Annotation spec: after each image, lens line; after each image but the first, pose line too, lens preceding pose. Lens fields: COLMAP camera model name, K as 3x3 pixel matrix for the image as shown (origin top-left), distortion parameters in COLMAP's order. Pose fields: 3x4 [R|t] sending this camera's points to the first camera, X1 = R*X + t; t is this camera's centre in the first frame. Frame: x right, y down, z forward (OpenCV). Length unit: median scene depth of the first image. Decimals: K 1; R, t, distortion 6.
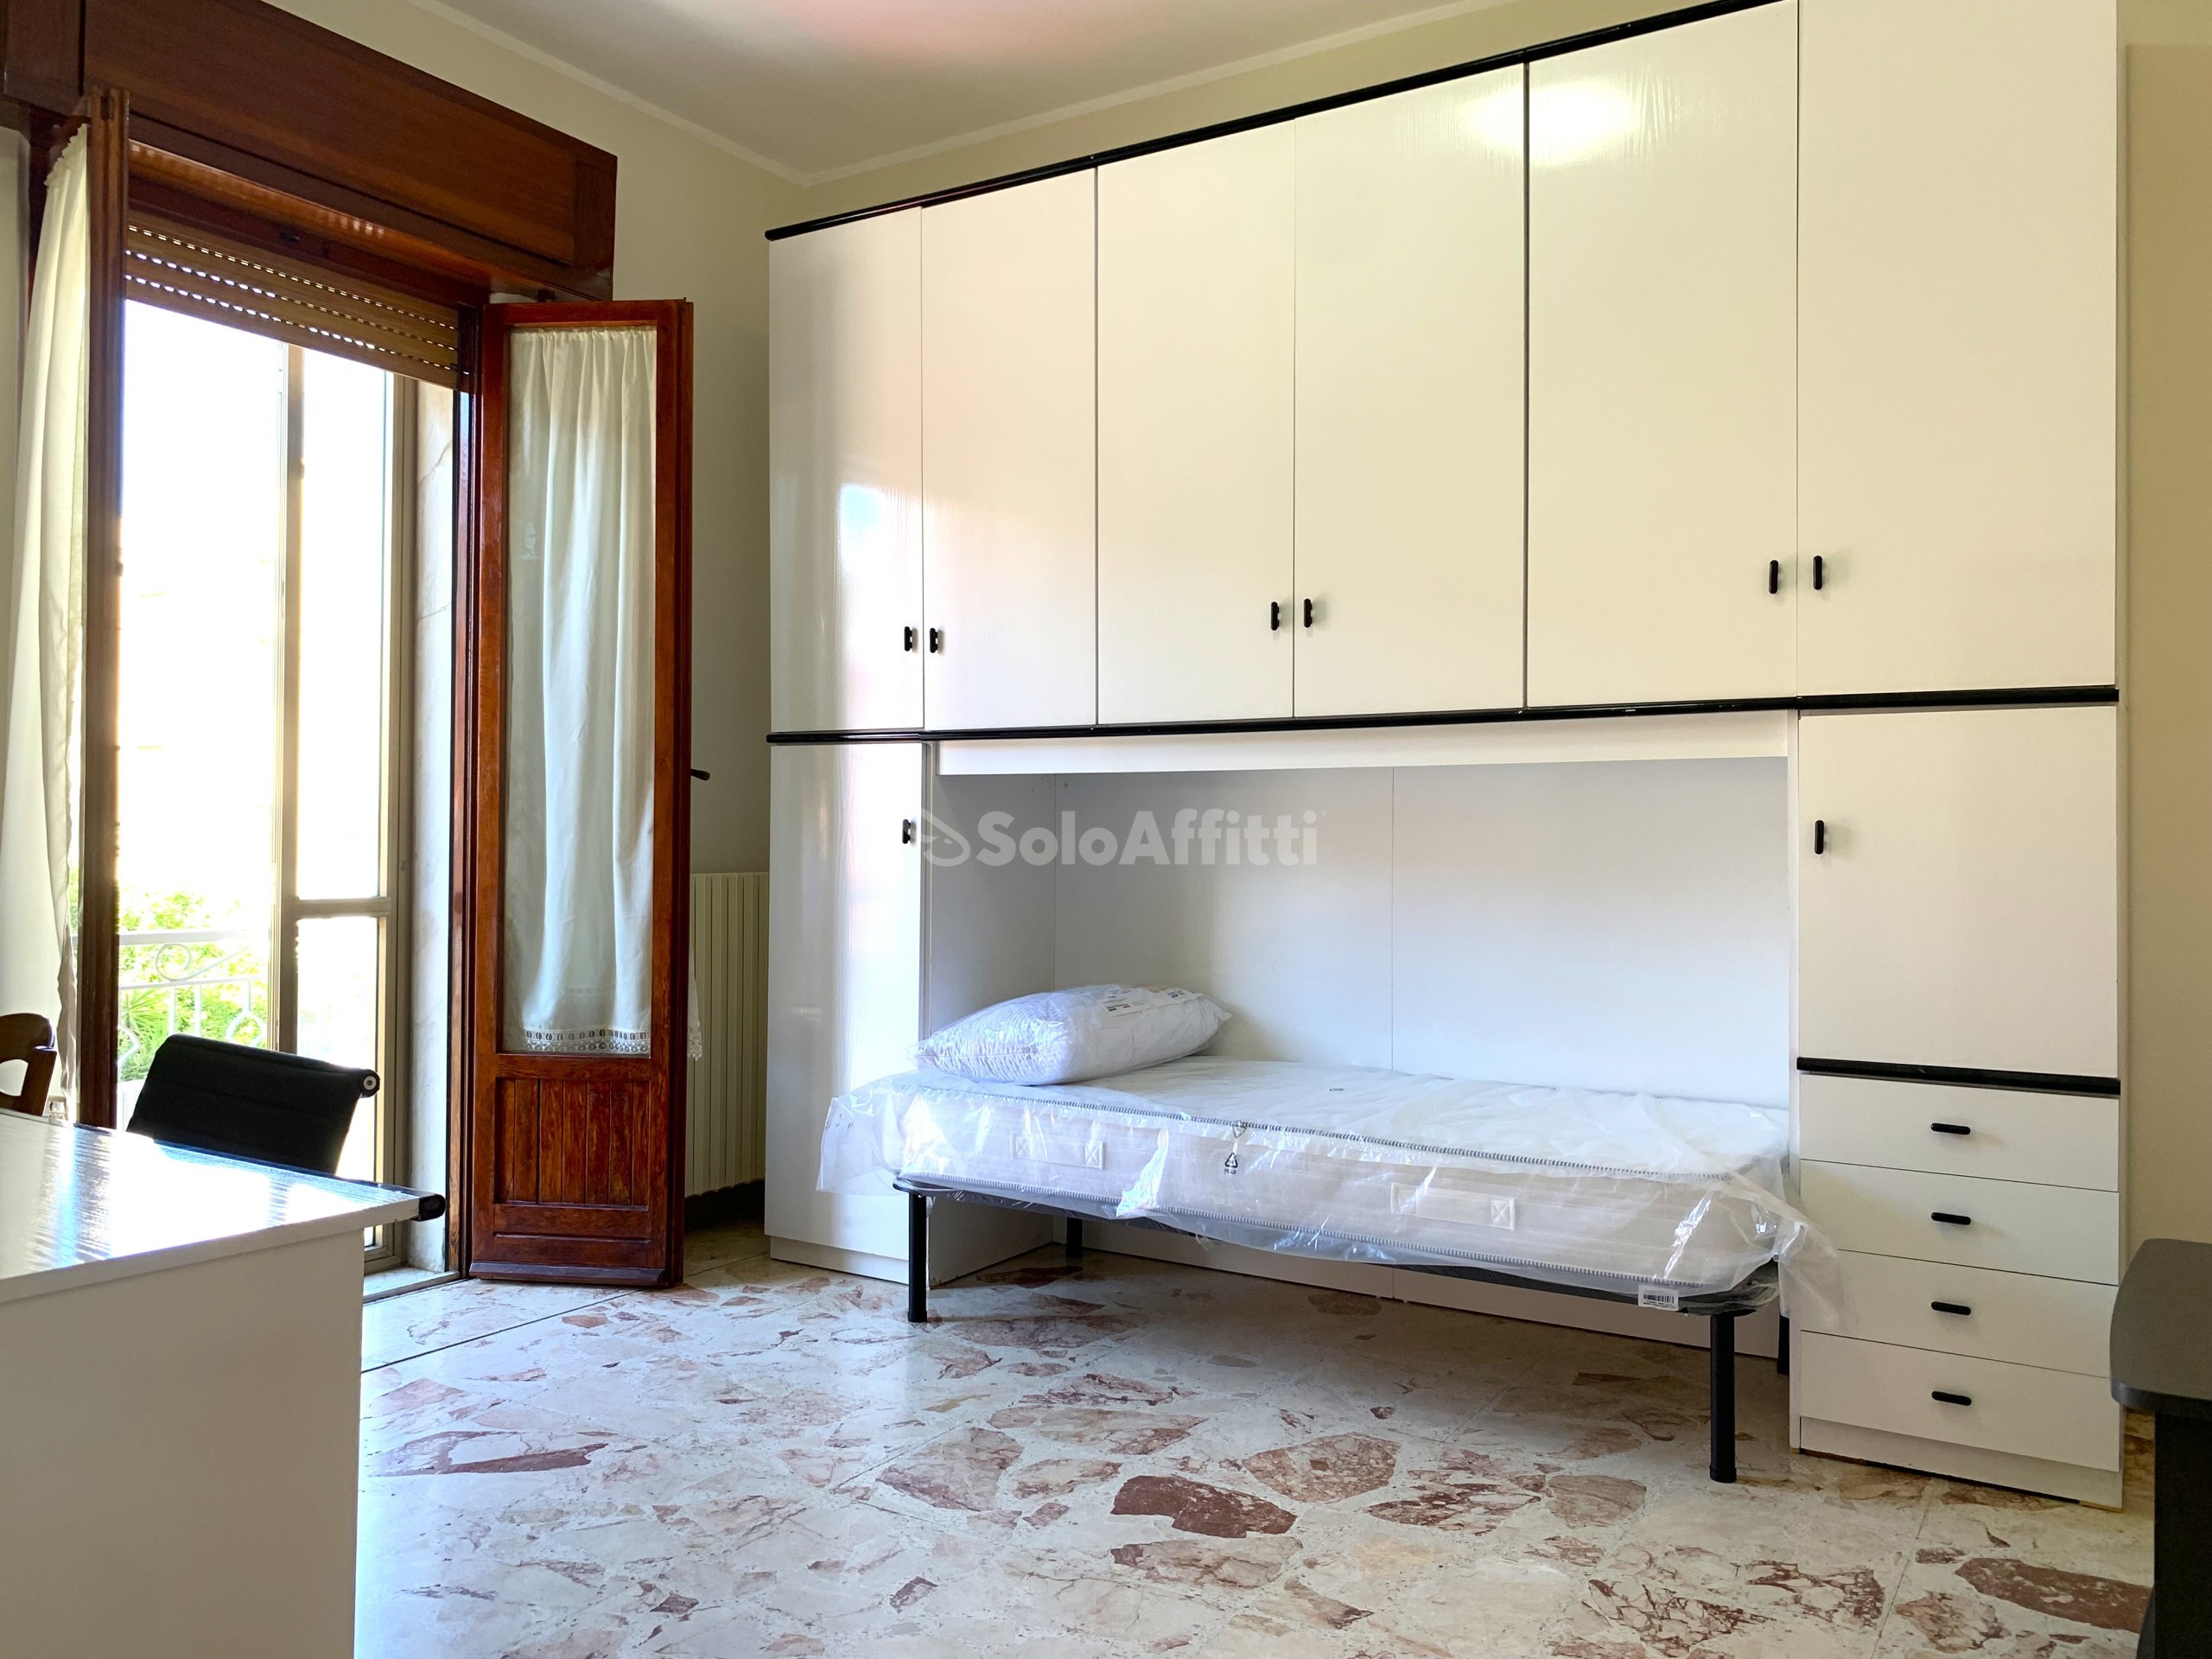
lens RADIAL K [[1721.6, 0, 1091.1], [0, 1721.6, 824.0], [0, 0, 1]] dist [0.008570, -0.003154]
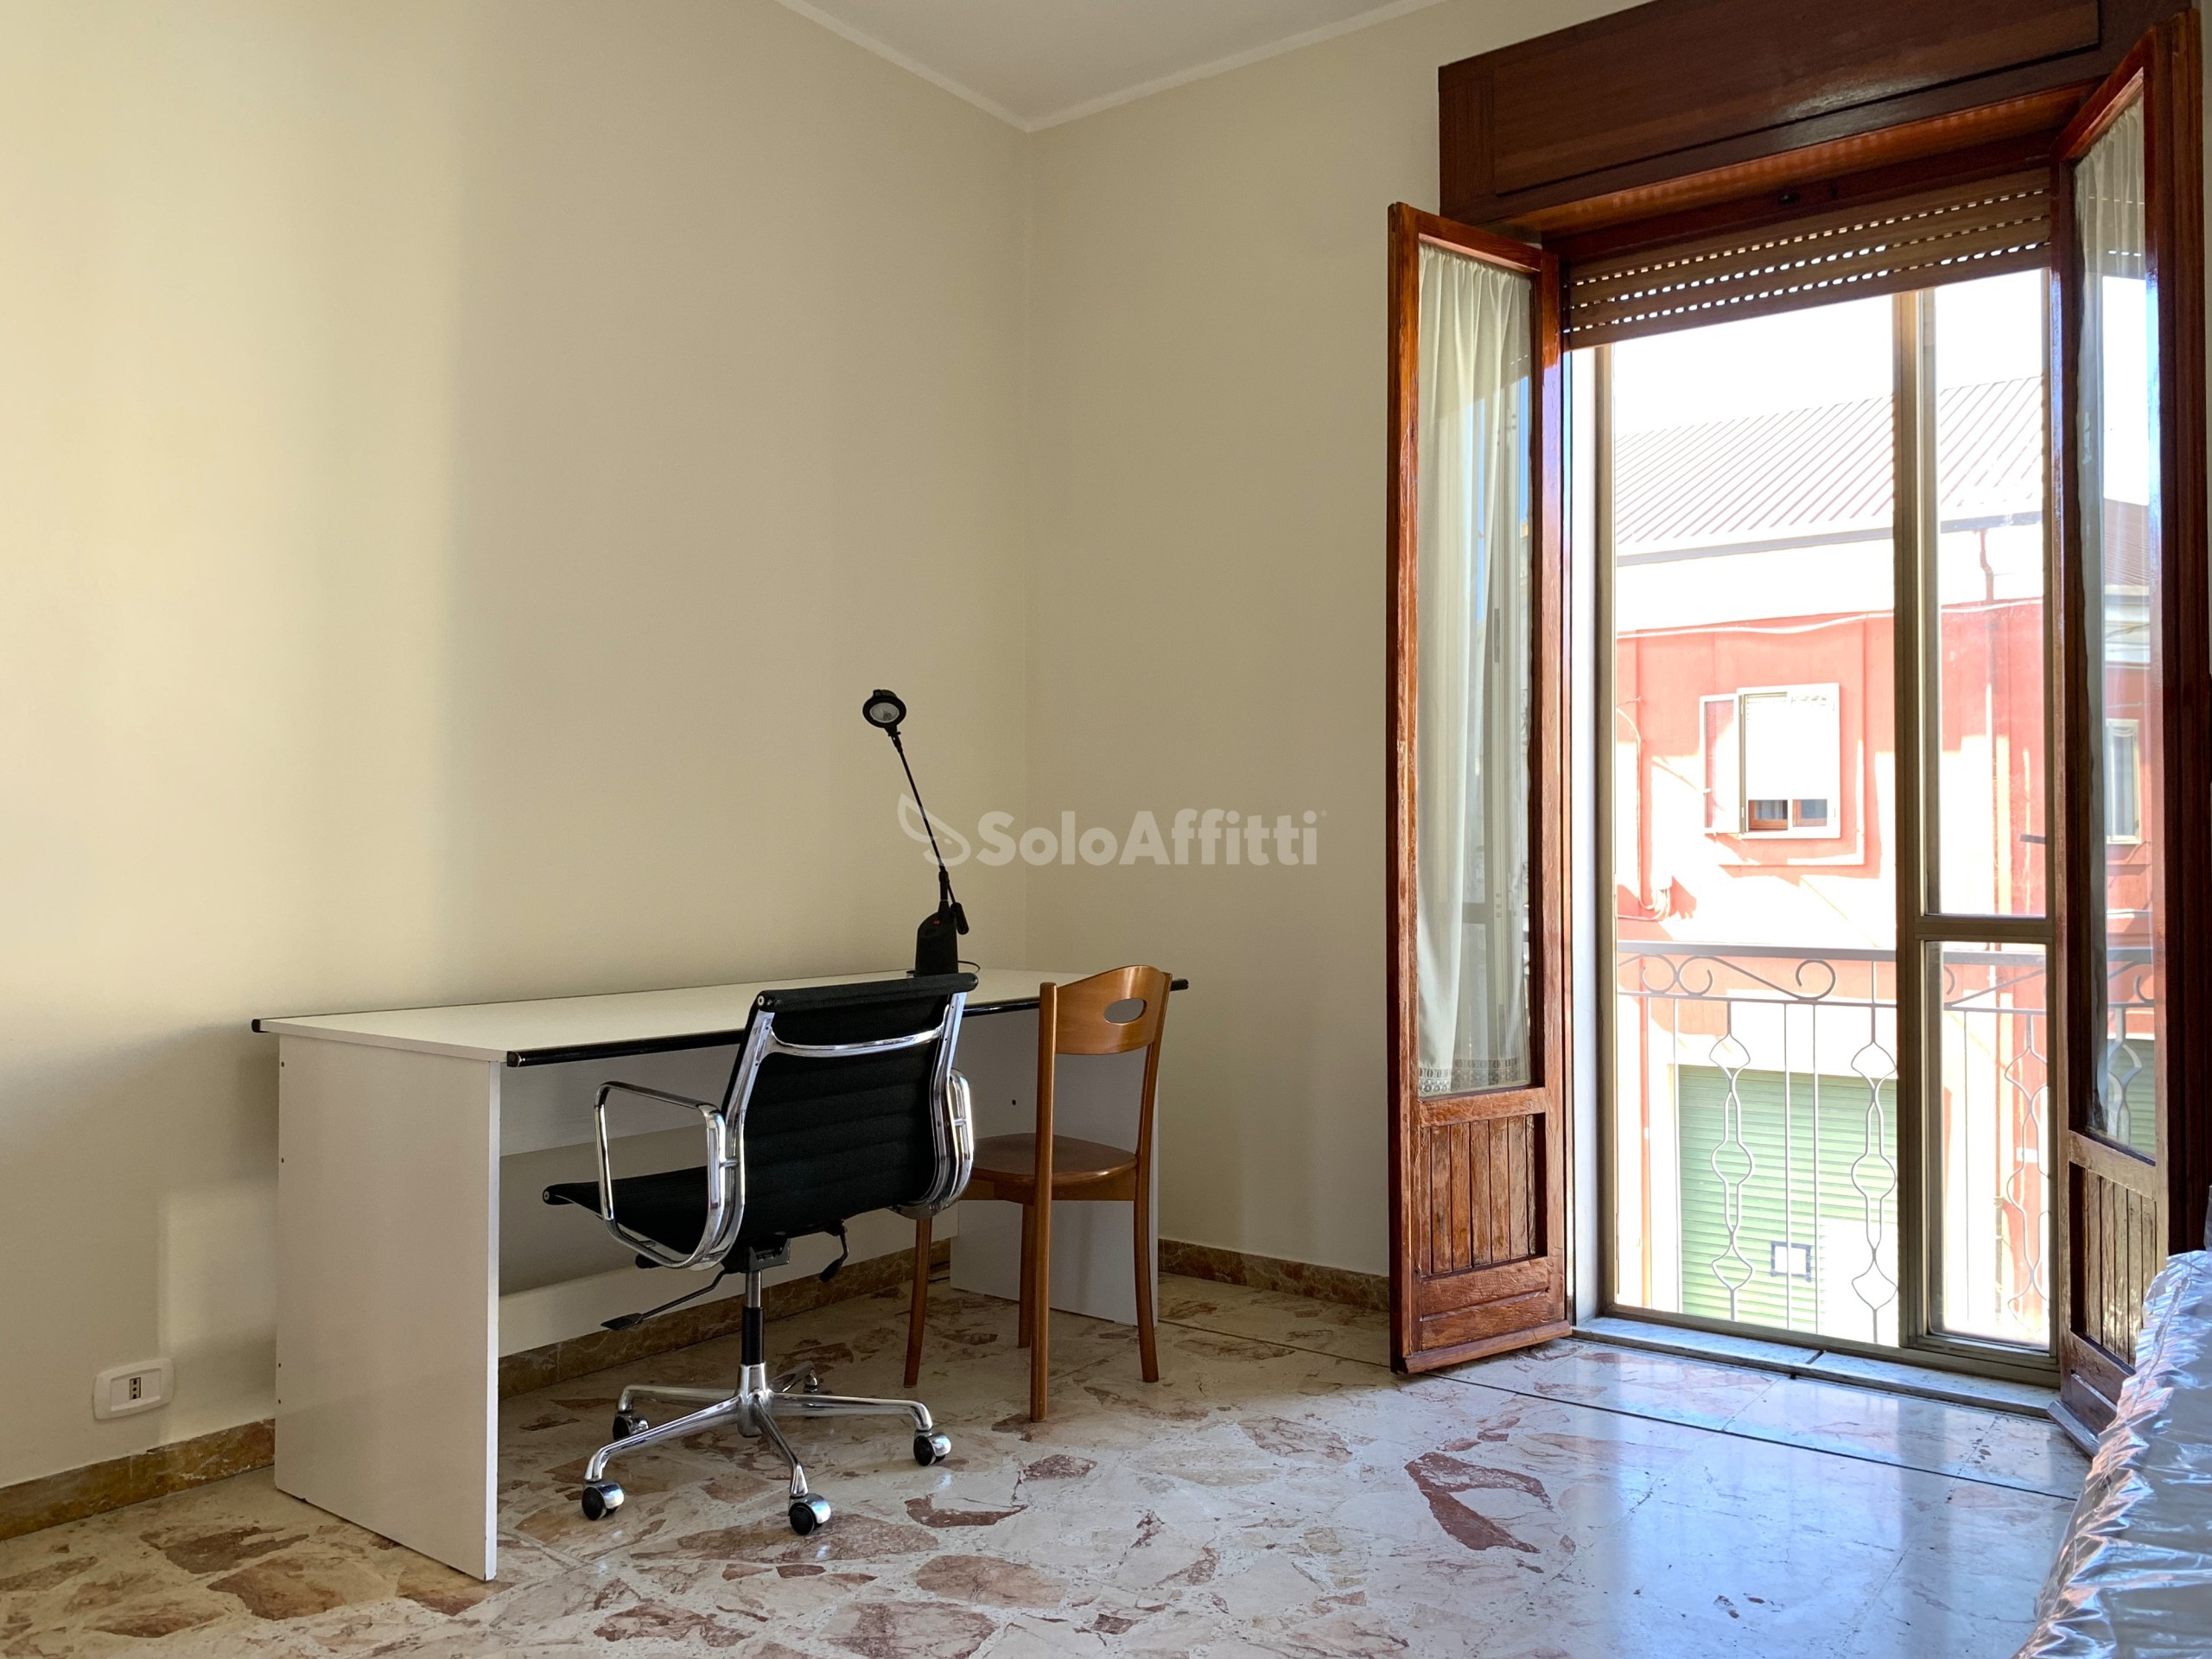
lens RADIAL K [[1721.6, 0, 1091.1], [0, 1721.6, 838.2], [0, 0, 1]] dist [0.008570, -0.003154]
pose [[-0.072358, -0.011356, -0.997314, 0.616824], [0.013407, 0.999834, -0.012357, 0.012628], [0.997289, -0.014265, -0.072194, 0.877650]]
